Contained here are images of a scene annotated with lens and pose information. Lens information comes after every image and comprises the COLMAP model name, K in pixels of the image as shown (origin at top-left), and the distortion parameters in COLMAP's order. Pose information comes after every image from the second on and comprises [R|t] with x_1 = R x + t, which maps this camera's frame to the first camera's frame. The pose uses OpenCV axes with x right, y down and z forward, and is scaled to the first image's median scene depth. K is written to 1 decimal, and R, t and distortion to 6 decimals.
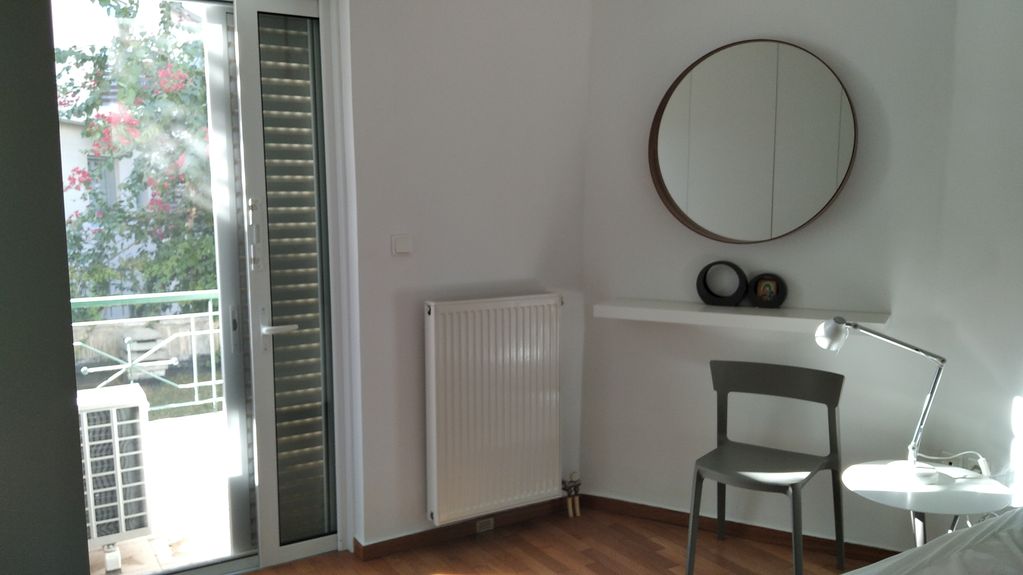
lens RADIAL K [[814.9, 0, 501.5], [0, 814.9, 282.9], [0, 0, 1]] dist [-0.003508, -0.040422]
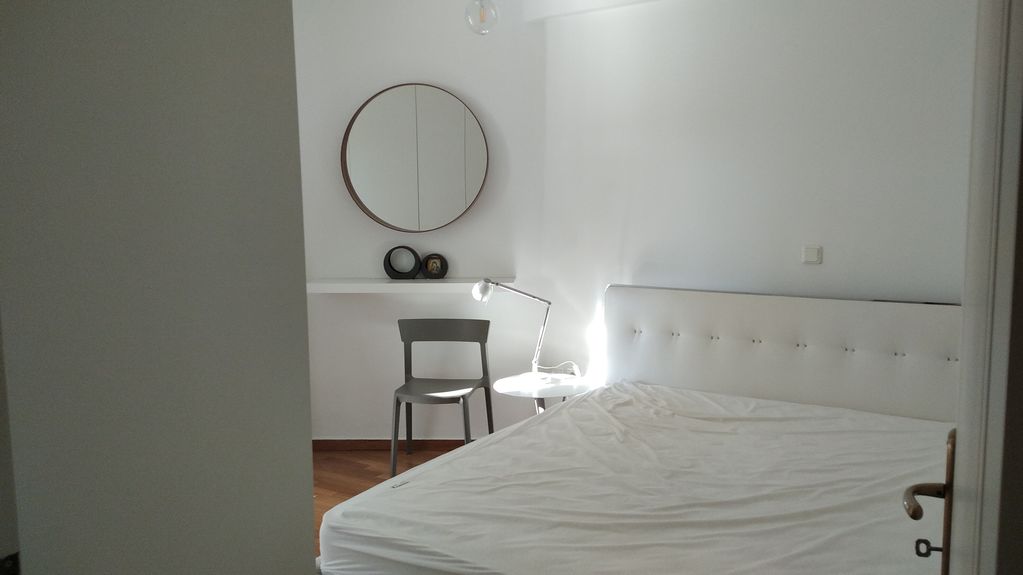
lens RADIAL K [[814.9, 0, 512.3], [0, 814.9, 289.2], [0, 0, 1]] dist [-0.003508, -0.040422]
pose [[0.893702, -0.053190, 0.445497, -0.186174], [0.050255, 0.998567, 0.018408, 0.031570], [-0.445838, 0.005937, 0.895094, -0.318914]]
